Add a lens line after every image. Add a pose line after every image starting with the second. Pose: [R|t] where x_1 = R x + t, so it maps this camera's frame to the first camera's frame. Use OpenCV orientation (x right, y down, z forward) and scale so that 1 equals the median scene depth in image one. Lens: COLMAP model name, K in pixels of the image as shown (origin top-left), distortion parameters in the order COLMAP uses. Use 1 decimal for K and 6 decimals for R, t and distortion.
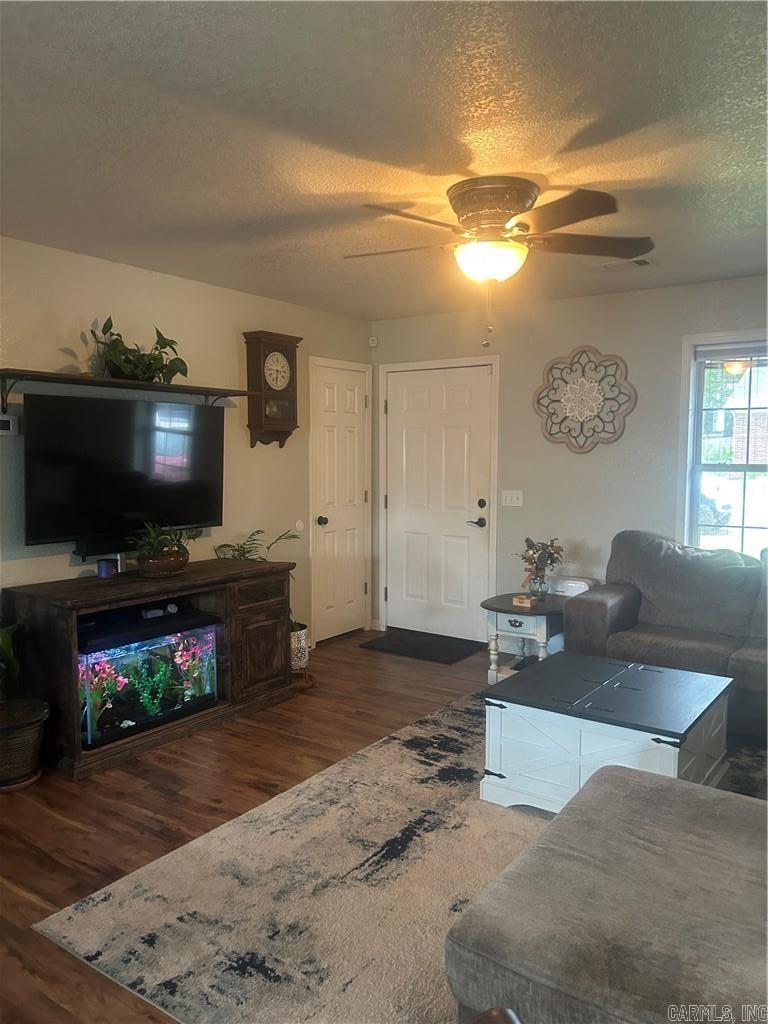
lens RADIAL K [[767.2, 0, 384.7], [0, 767.2, 511.9], [0, 0, 1]] dist [0.021949, -0.037686]
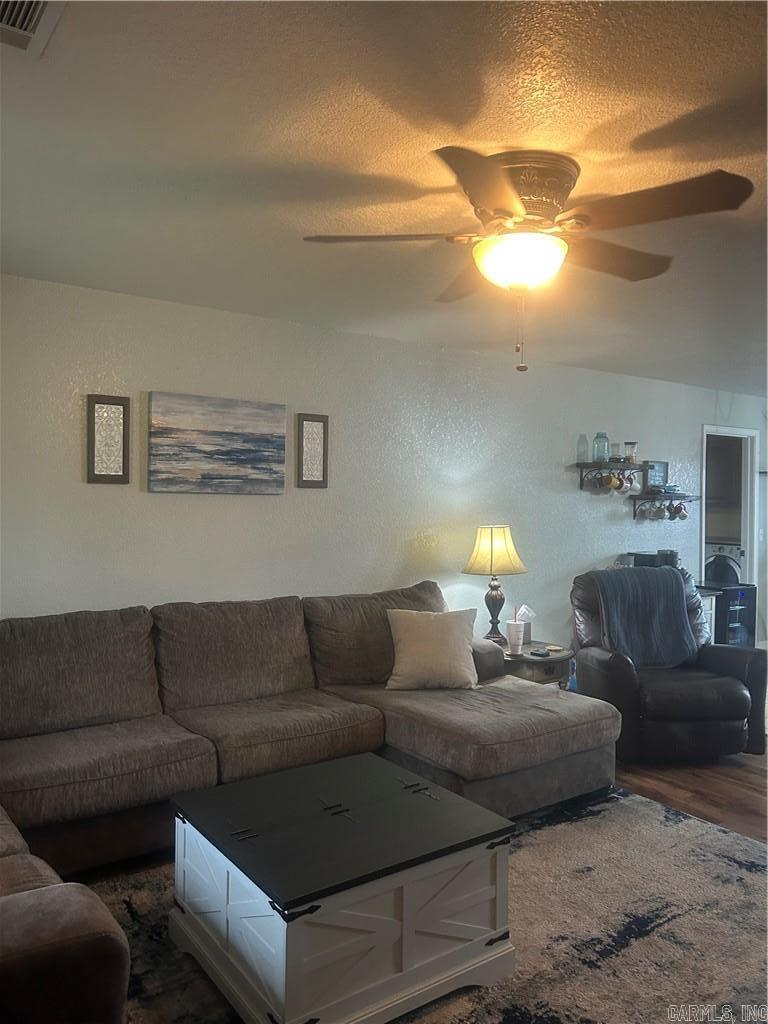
lens RADIAL K [[767.2, 0, 383.9], [0, 767.2, 510.8], [0, 0, 1]] dist [0.021949, -0.037686]
pose [[-0.947641, -0.017520, 0.318856, 0.017157], [0.012546, 0.995680, 0.091995, -0.154277], [-0.319090, 0.091179, -0.943328, 1.916527]]
